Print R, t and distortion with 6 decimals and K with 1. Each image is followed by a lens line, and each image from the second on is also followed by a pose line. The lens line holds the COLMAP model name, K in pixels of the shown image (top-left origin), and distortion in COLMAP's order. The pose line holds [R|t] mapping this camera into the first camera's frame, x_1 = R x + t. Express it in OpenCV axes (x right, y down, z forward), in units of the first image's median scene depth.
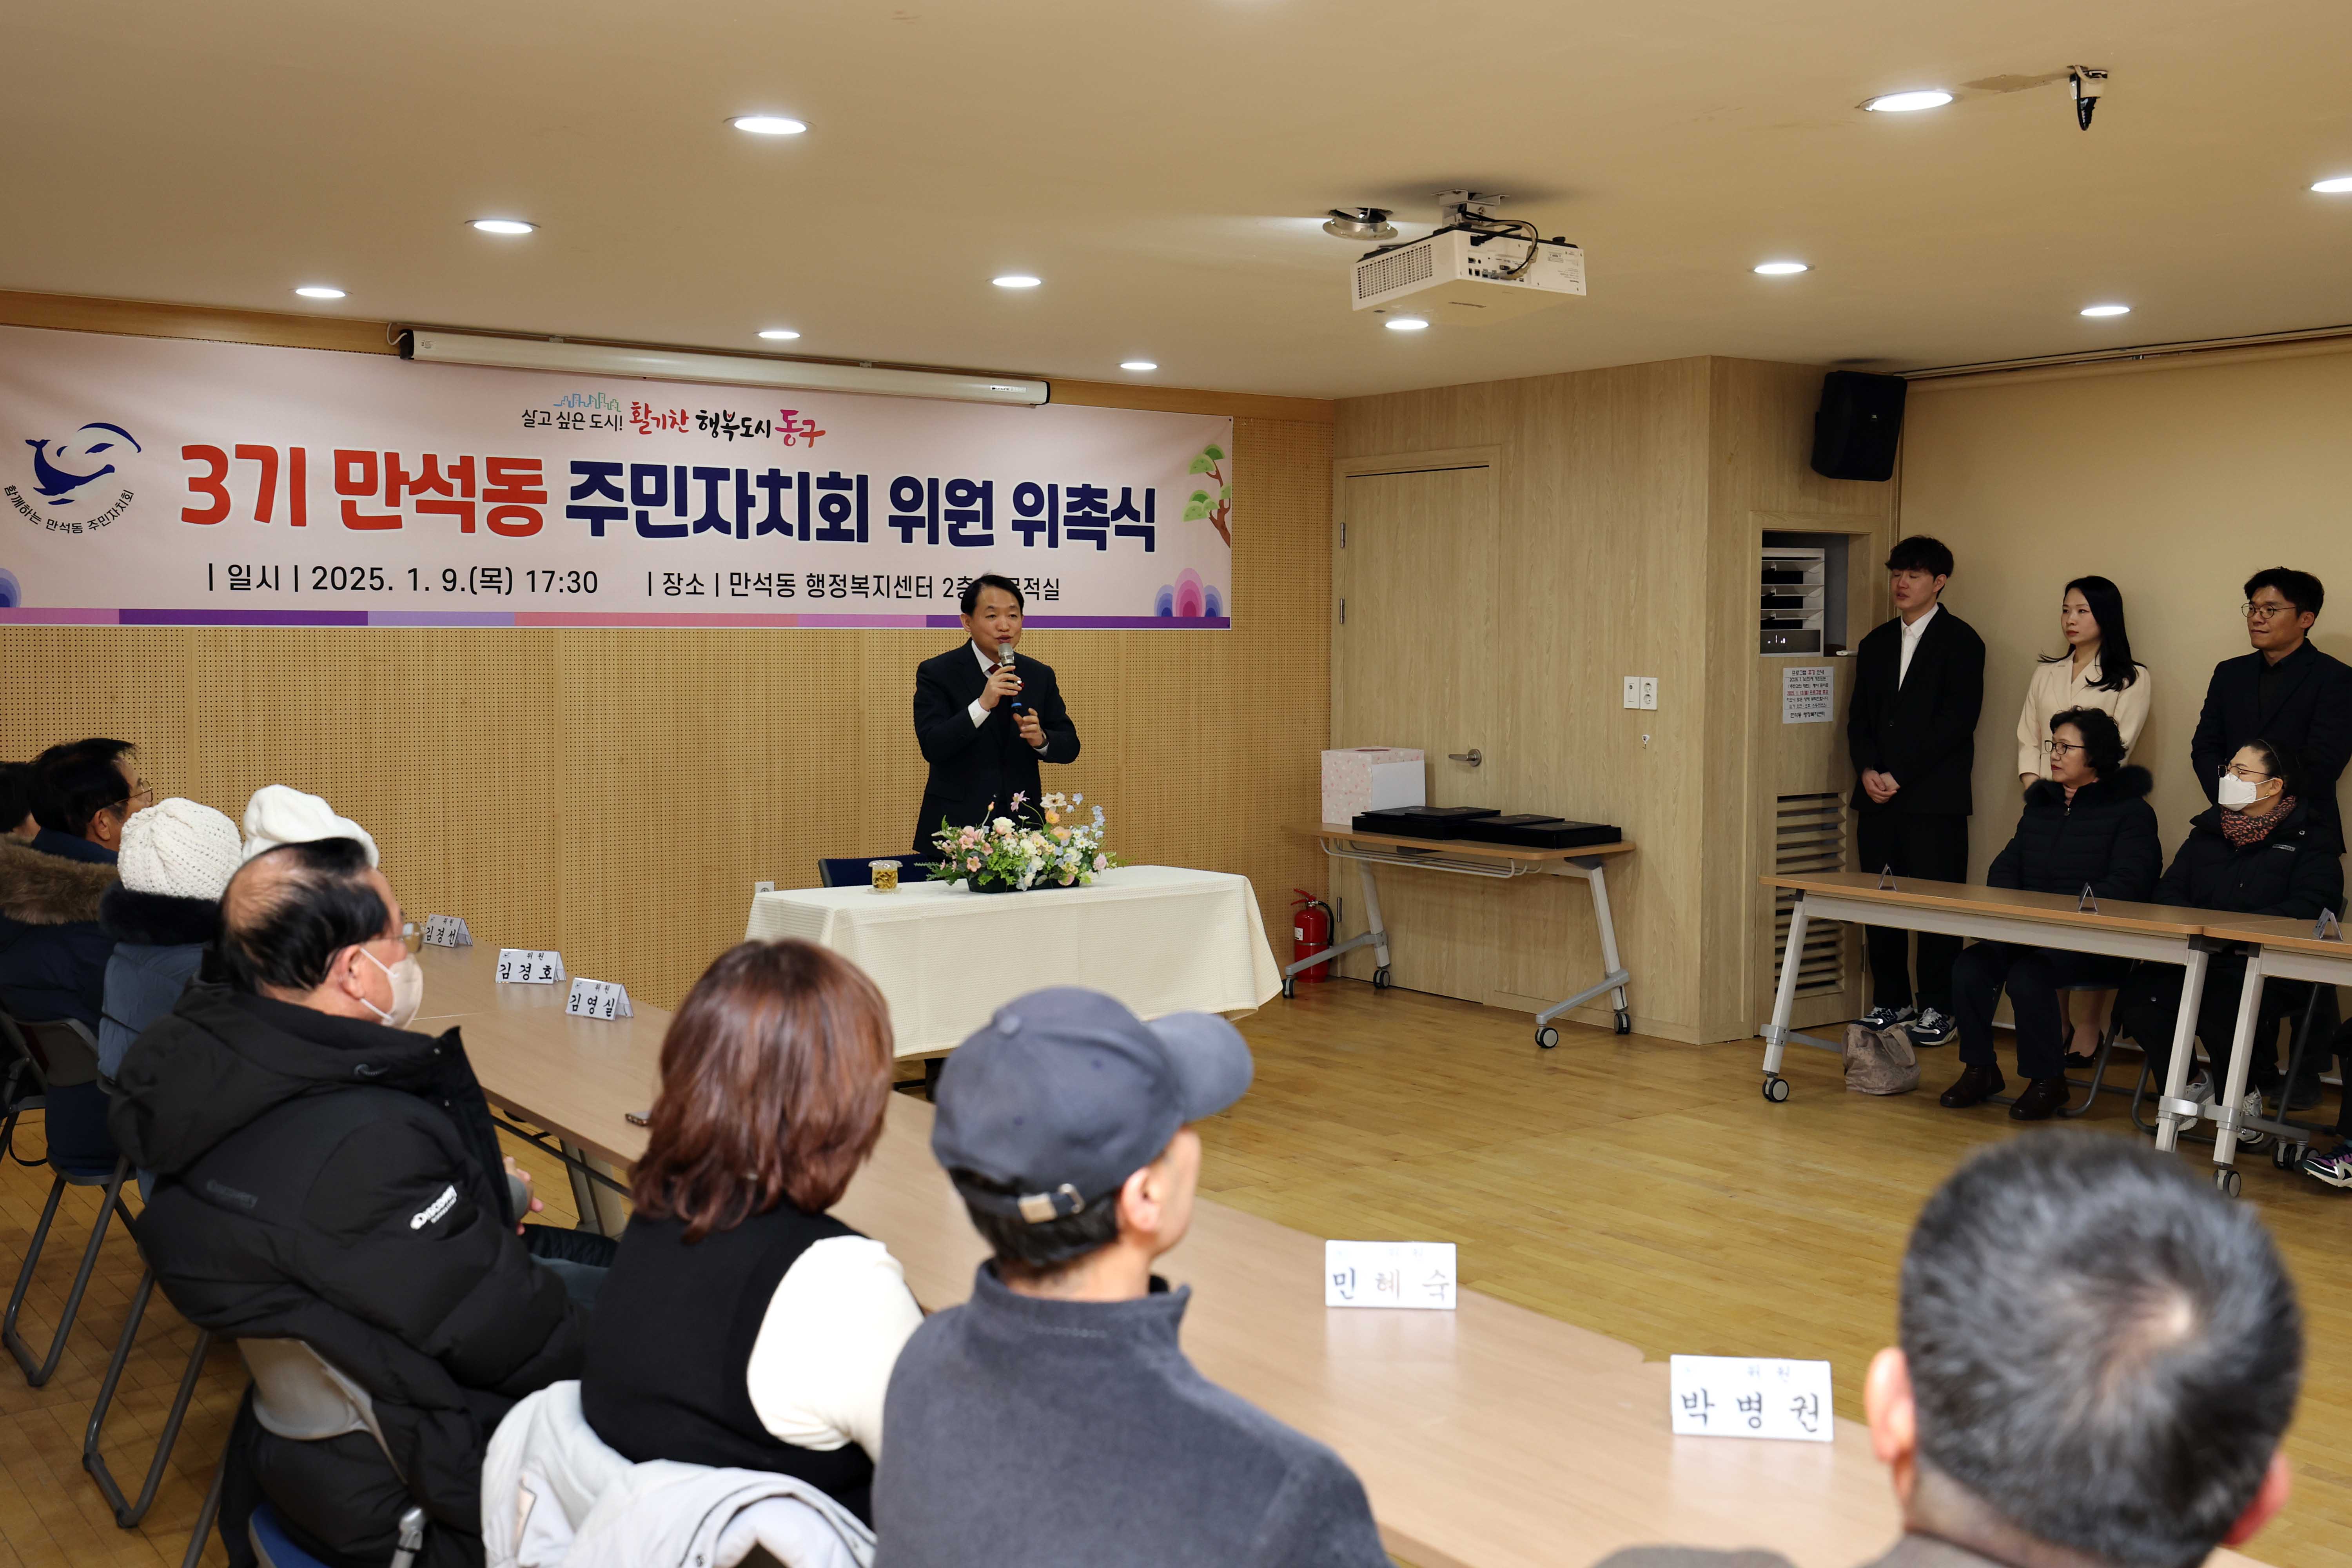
lens RADIAL K [[2306.5, 0, 1164.6], [0, 2306.5, 753.3], [0, 0, 1]] dist [0.017234, 0.081383]
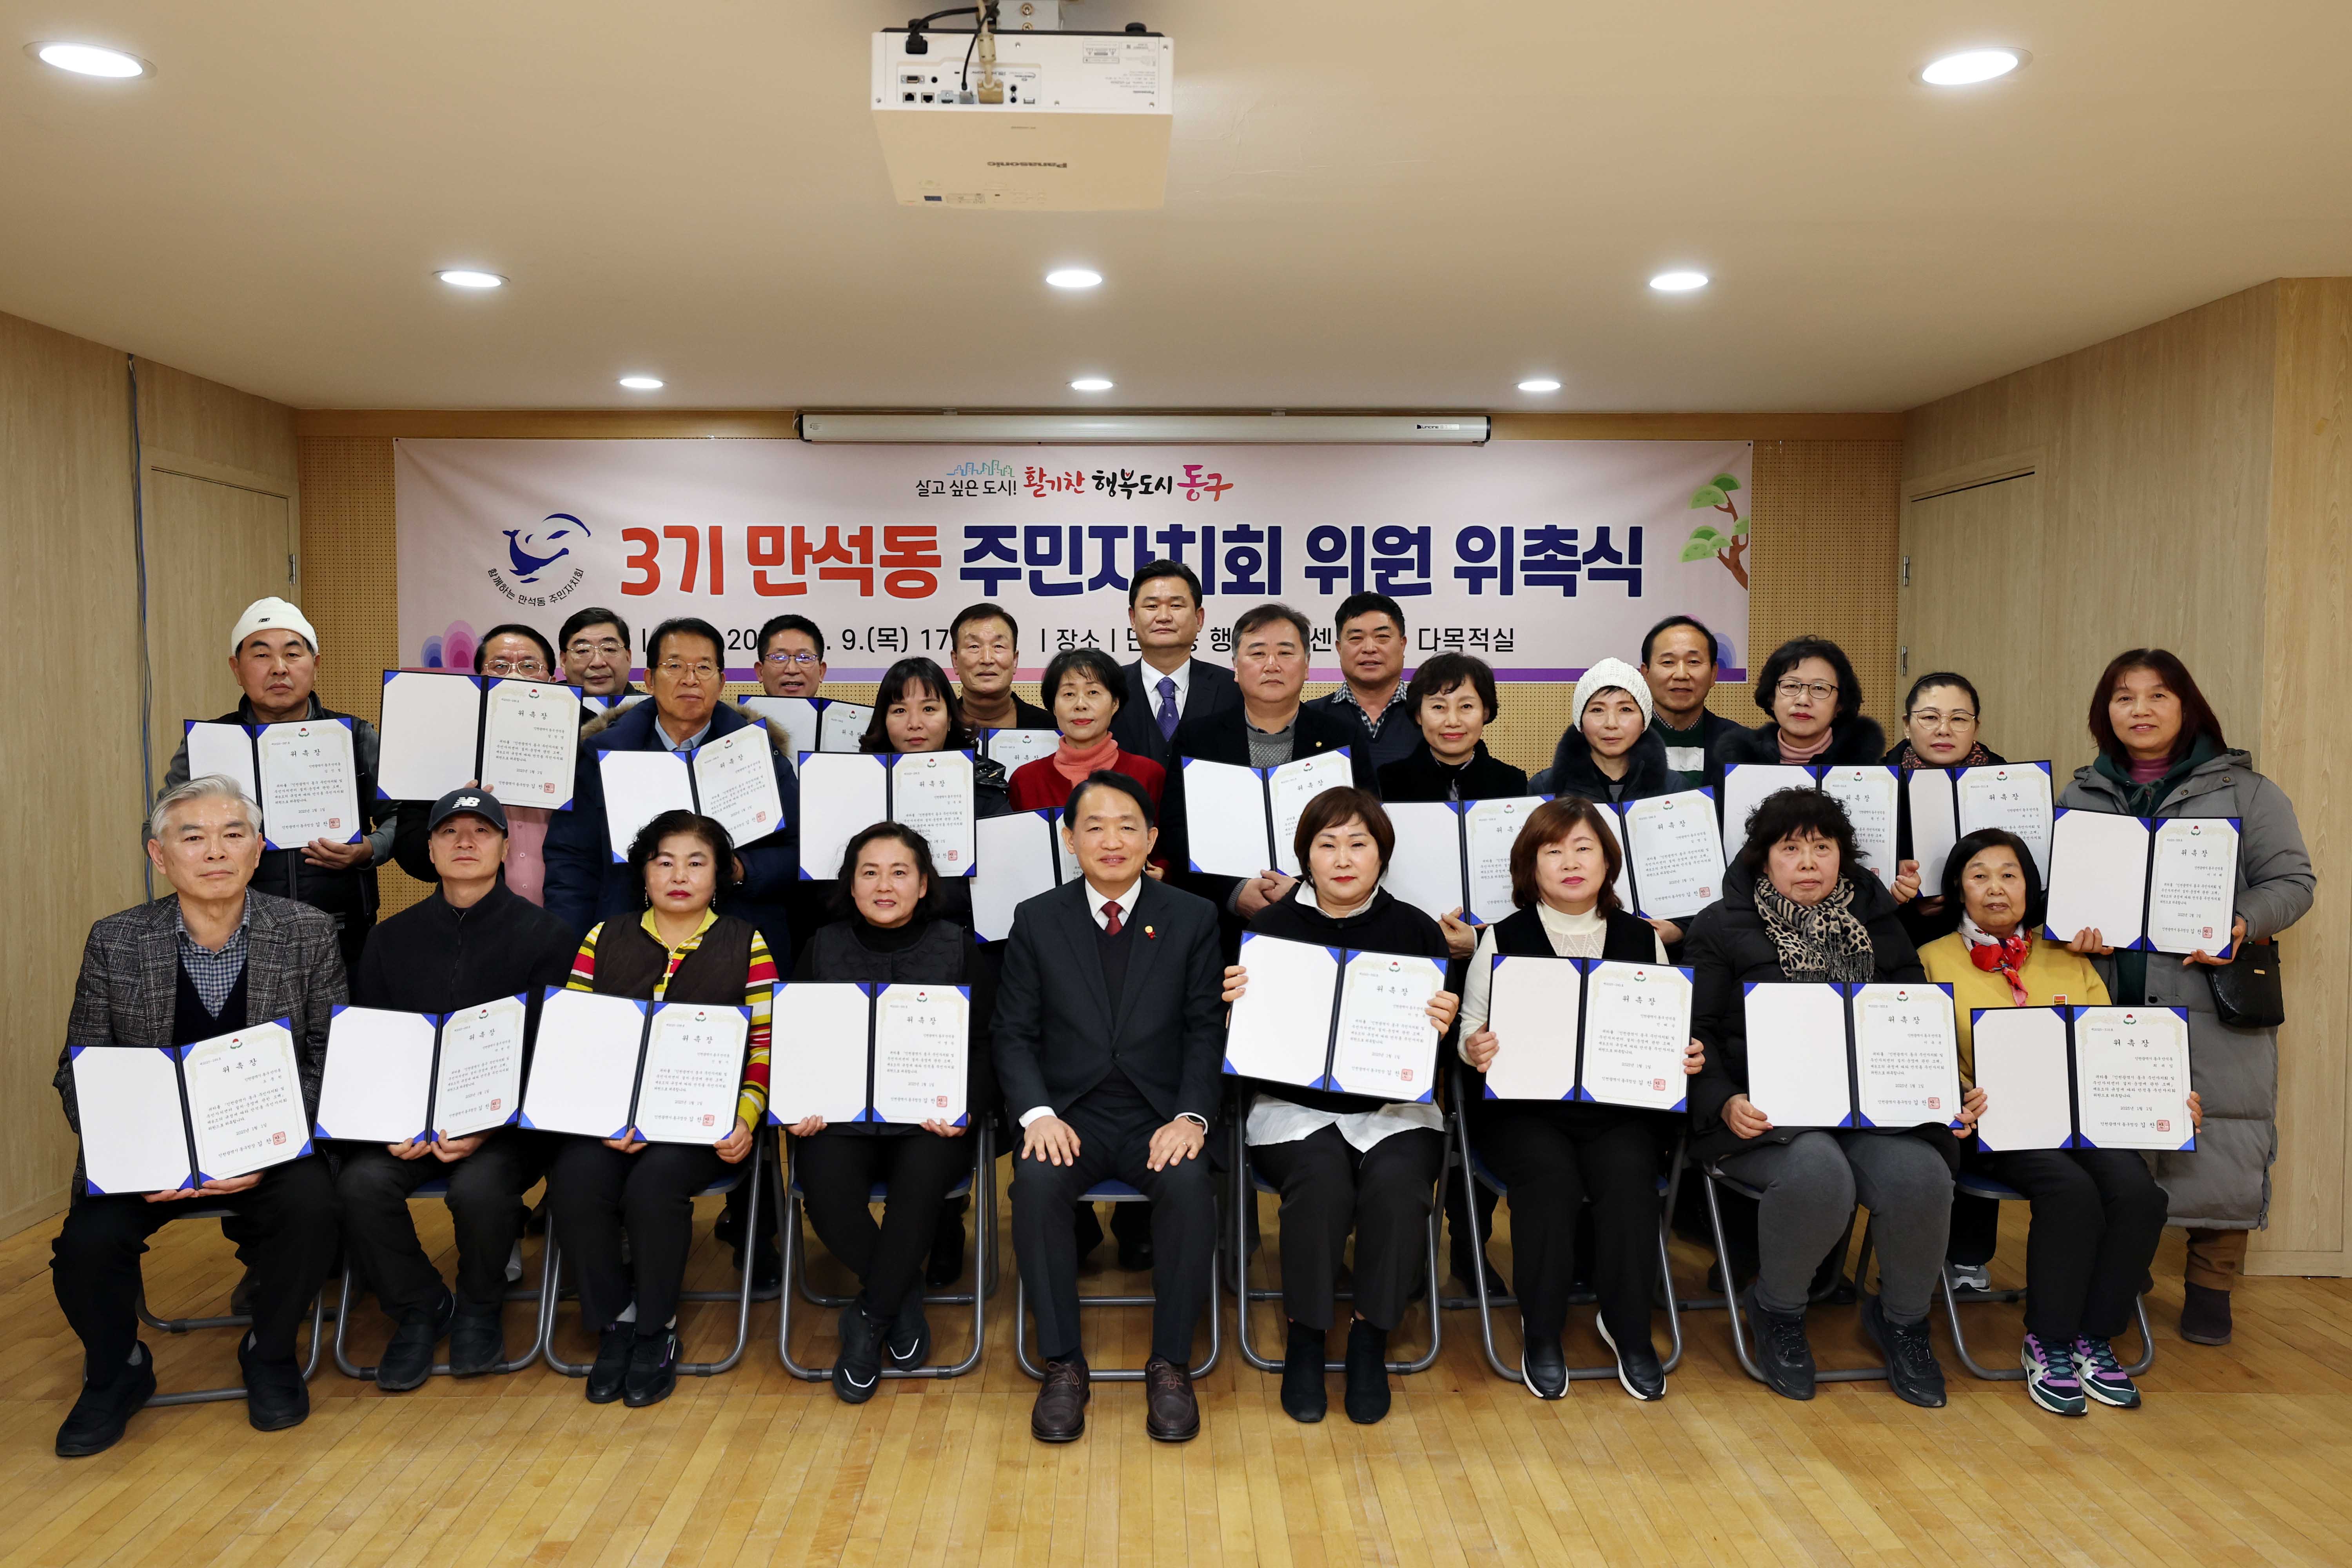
lens RADIAL K [[1727.7, 0, 1142.4], [0, 1727.7, 788.7], [0, 0, 1]] dist [-0.008595, 0.006738]
pose [[0.810980, 0.032322, -0.584180, 0.269976], [-0.029608, 0.999461, 0.014196, -0.018482], [0.584324, 0.005784, 0.811500, 0.388660]]
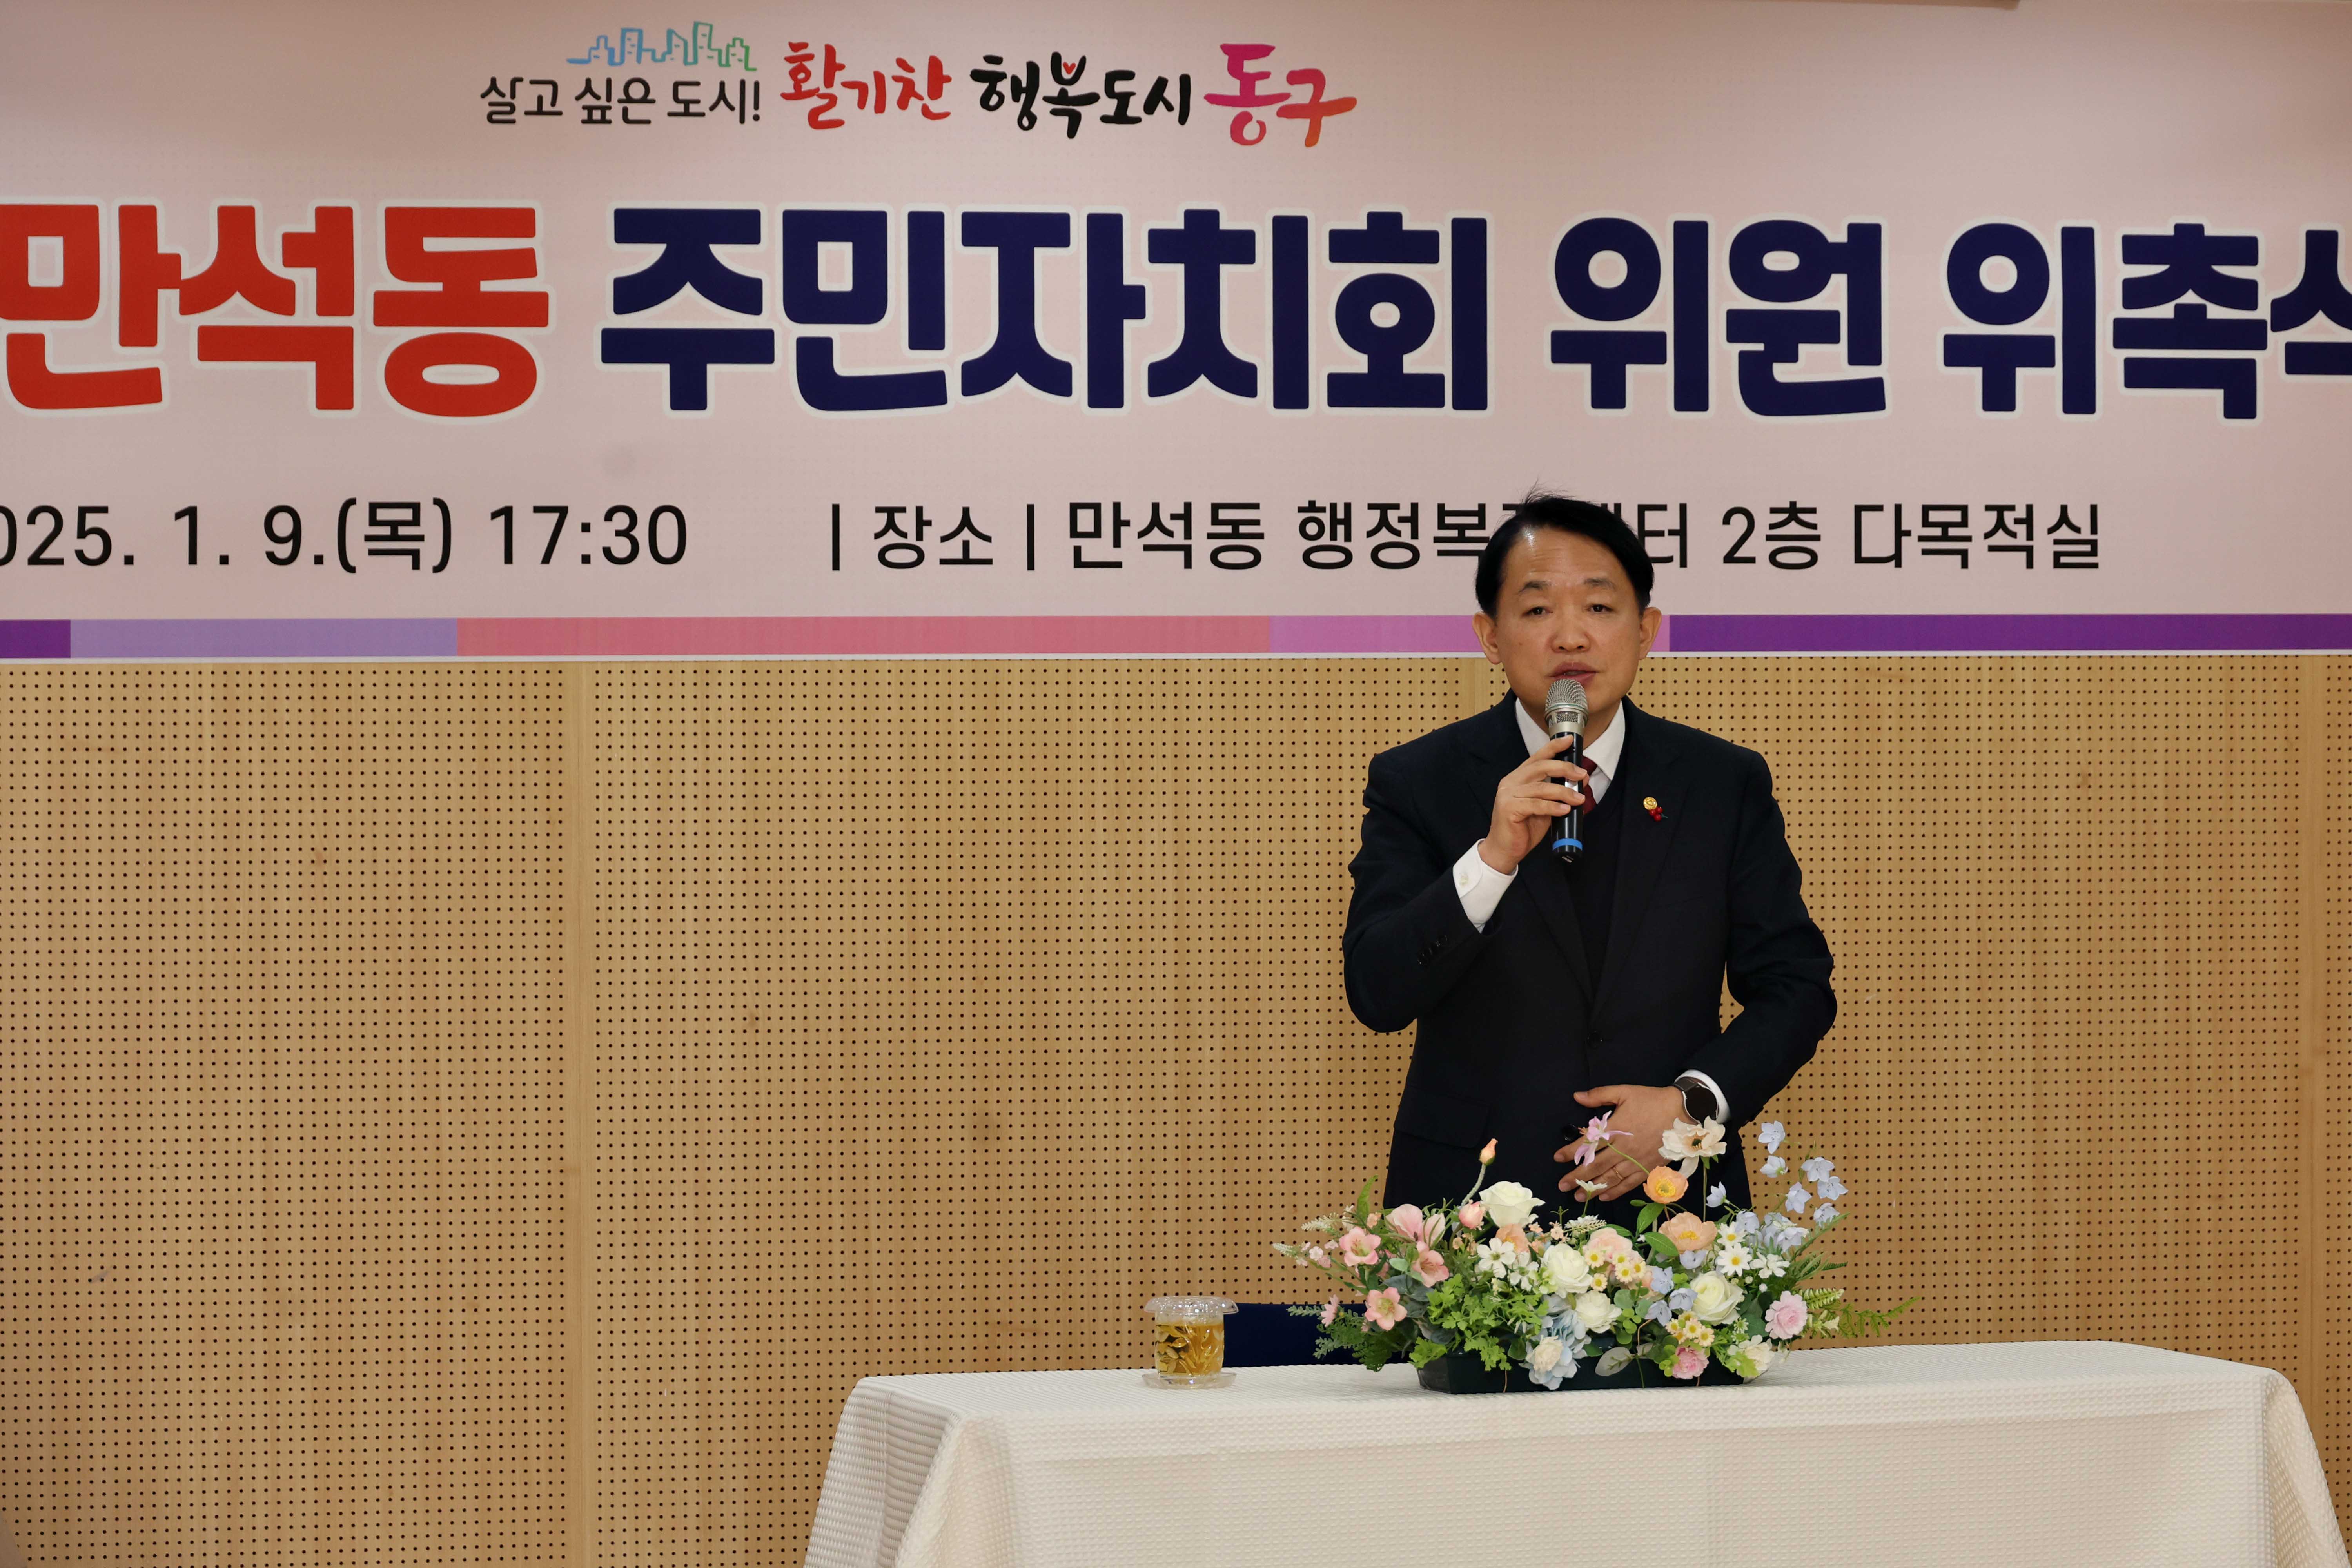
lens RADIAL K [[7666.5, 0, 1176.0], [0, 7666.5, 784.0], [0, 0, 1]] dist [-0.125320, -1.926257]
pose [[0.931977, -0.001196, -0.362516, 0.261579], [-0.012951, 0.999246, -0.036592, 0.008759], [0.362287, 0.038798, 0.931259, -0.100823]]
